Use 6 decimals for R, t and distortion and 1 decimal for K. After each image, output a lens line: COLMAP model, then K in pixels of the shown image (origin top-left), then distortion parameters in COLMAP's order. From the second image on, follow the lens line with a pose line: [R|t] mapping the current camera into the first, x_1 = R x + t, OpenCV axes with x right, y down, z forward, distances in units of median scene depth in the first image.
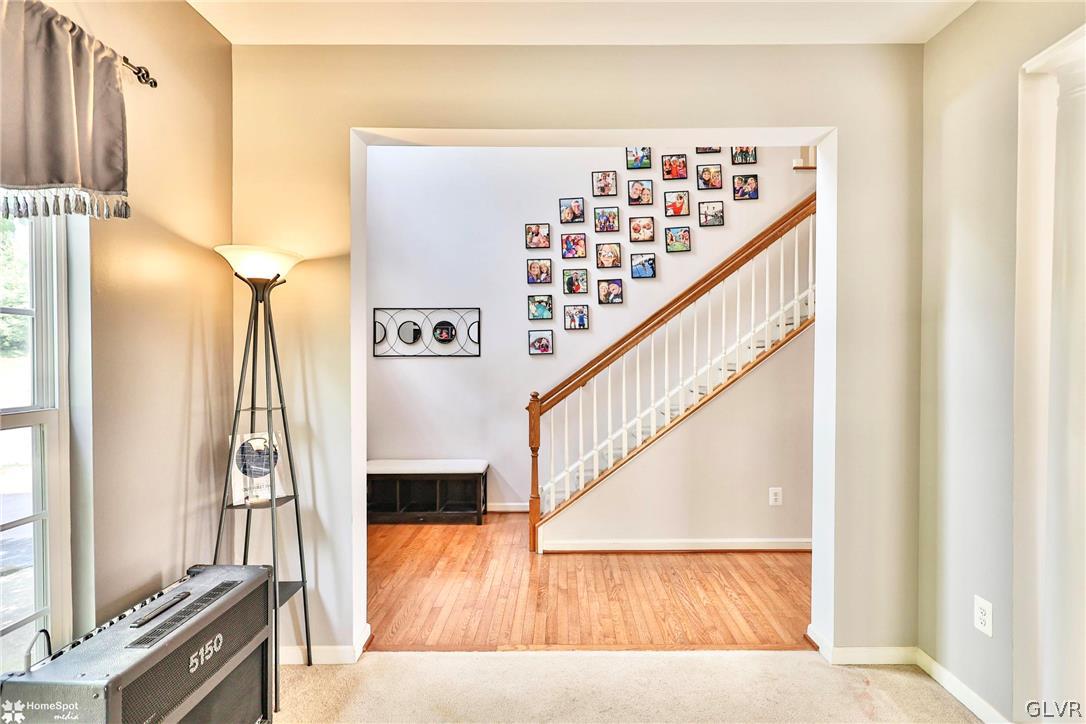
lens RADIAL K [[560.2, 0, 556.5], [0, 560.2, 368.2], [0, 0, 1]] dist [0.002284, -0.000420]
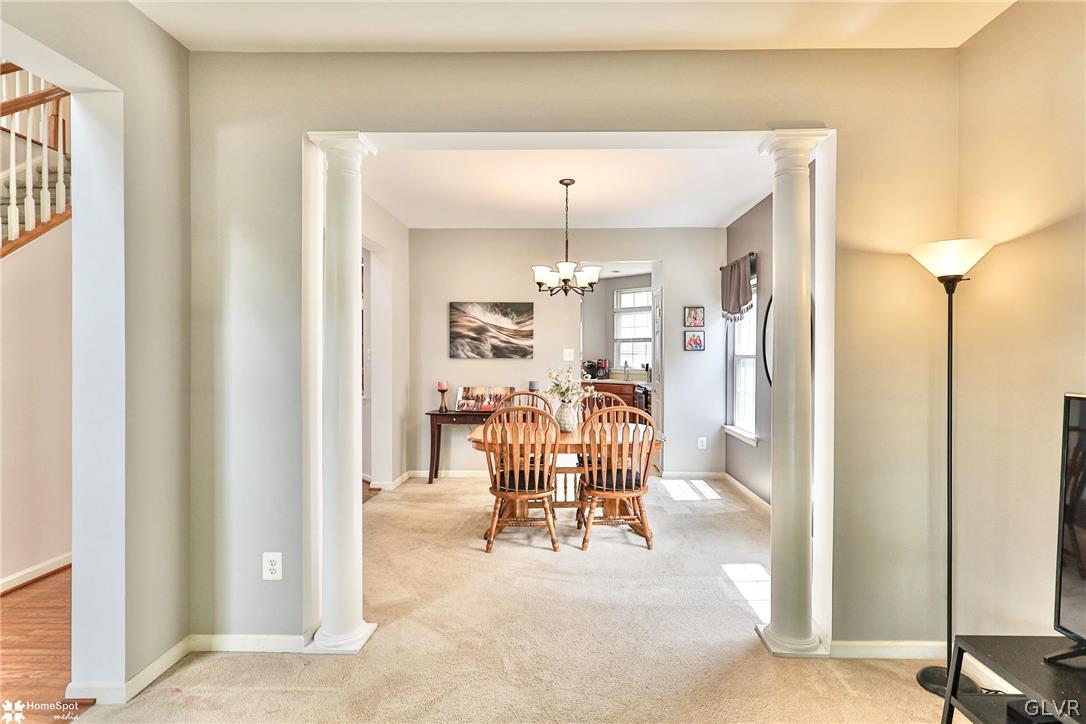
lens RADIAL K [[560.2, 0, 556.5], [0, 560.2, 368.2], [0, 0, 1]] dist [0.002284, -0.000420]
pose [[0.007399, -0.032013, 0.999460, -0.189178], [0.018662, 0.999318, 0.031870, -0.006801], [-0.999798, 0.018416, 0.007991, 0.158282]]
